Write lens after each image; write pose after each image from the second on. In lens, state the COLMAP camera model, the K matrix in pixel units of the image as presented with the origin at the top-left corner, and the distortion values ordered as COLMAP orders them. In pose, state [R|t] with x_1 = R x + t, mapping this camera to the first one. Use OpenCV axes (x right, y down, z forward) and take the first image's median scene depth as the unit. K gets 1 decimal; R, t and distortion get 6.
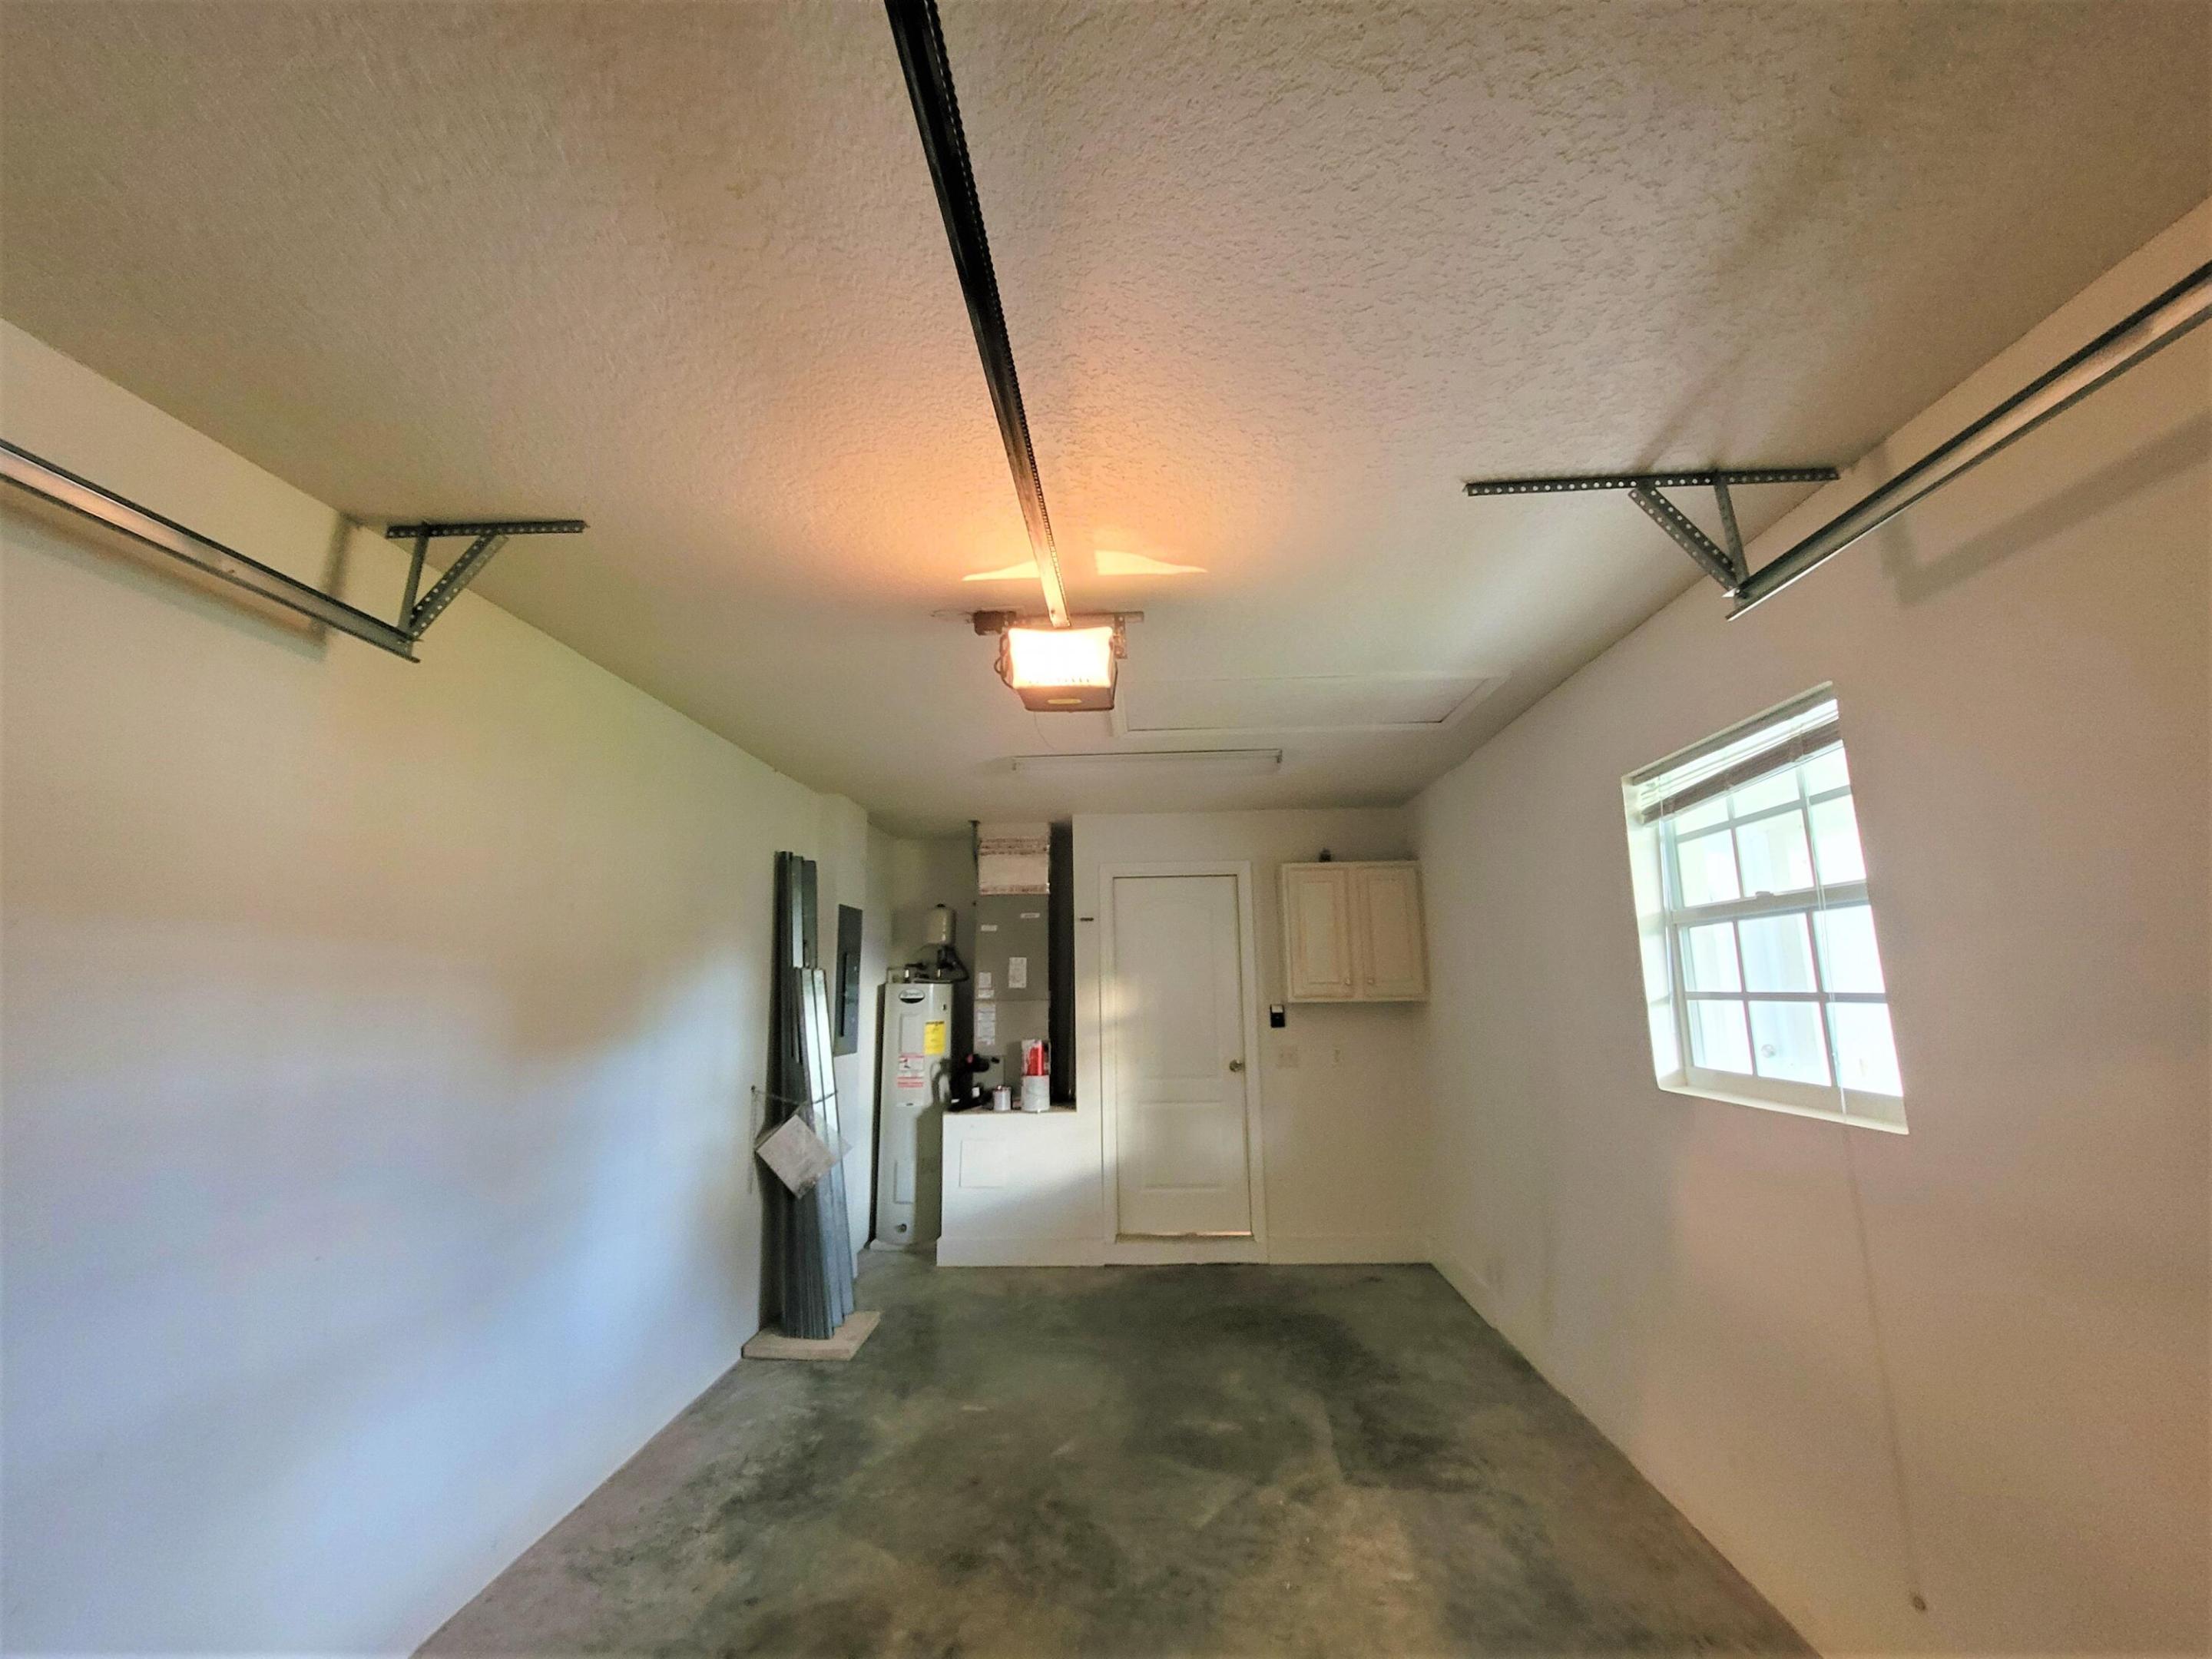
lens RADIAL K [[904.1, 0, 1109.2], [0, 904.1, 821.9], [0, 0, 1]] dist [-0.003238, 0.000586]
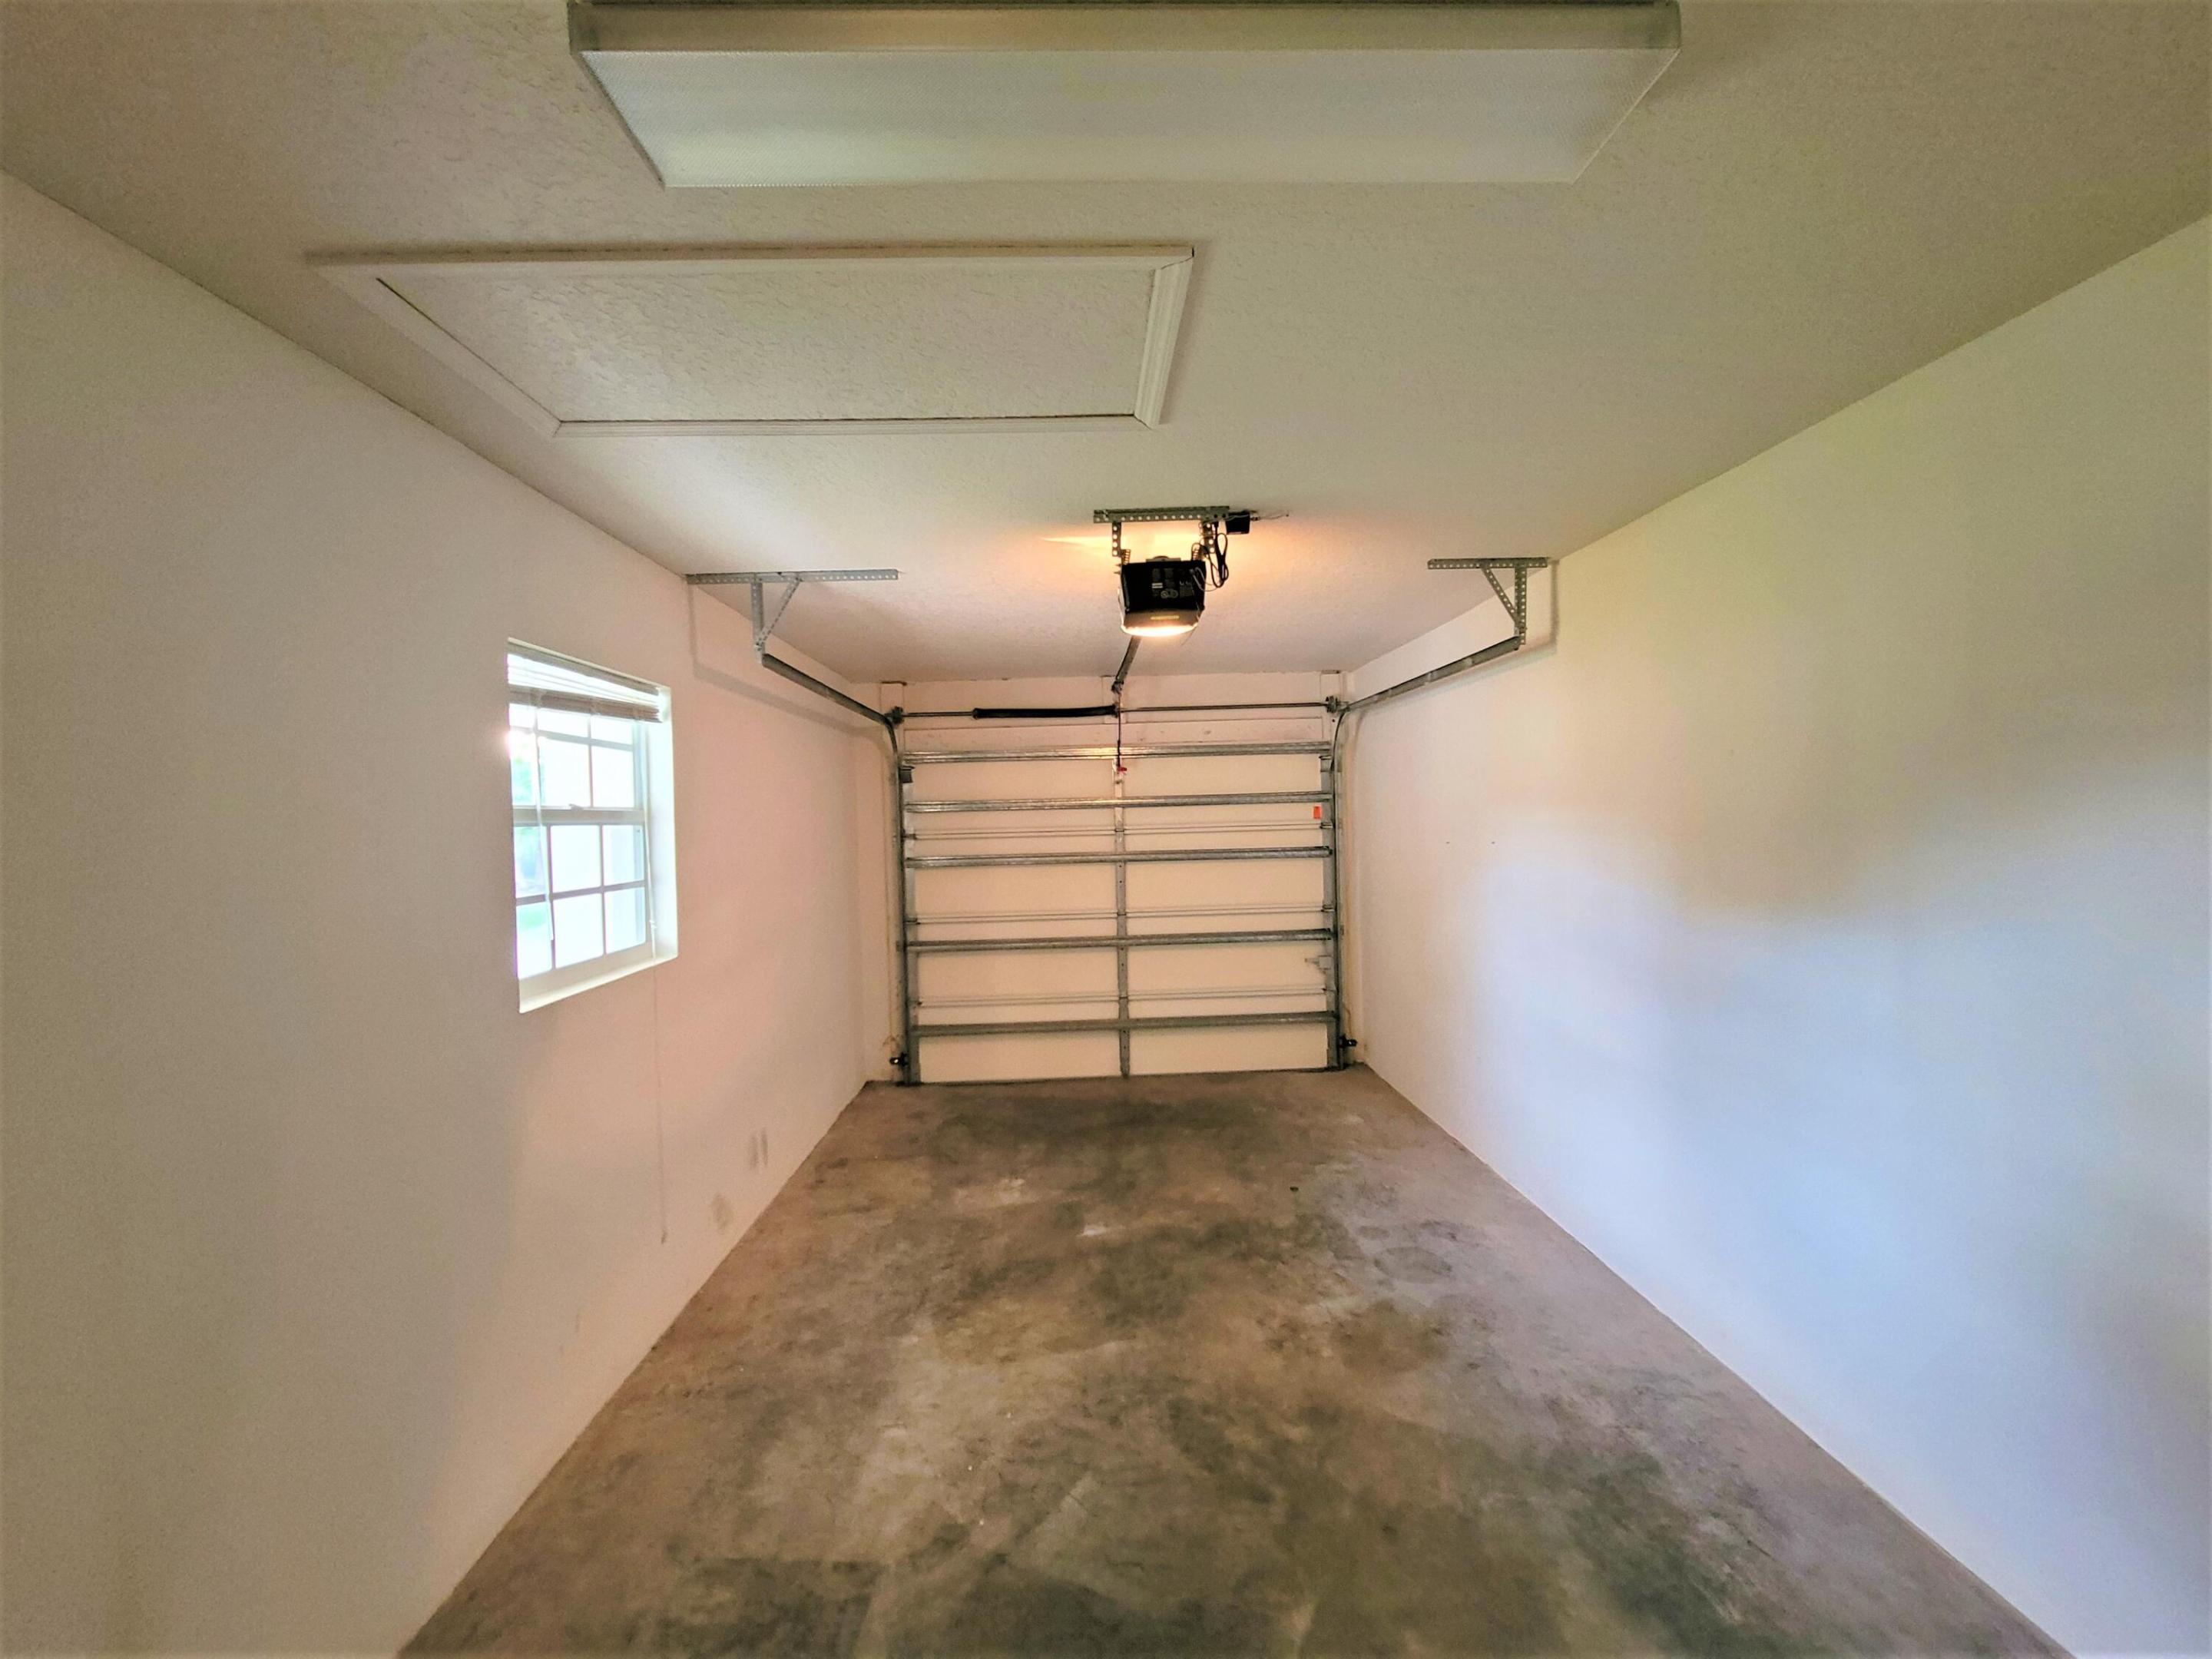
lens RADIAL K [[904.1, 0, 1109.2], [0, 904.1, 821.9], [0, 0, 1]] dist [-0.003238, 0.000586]
pose [[-0.995406, 0.040607, -0.086707, 0.131758], [0.055762, 0.982041, -0.180239, 0.322345], [0.077830, -0.184246, -0.979794, 2.027156]]
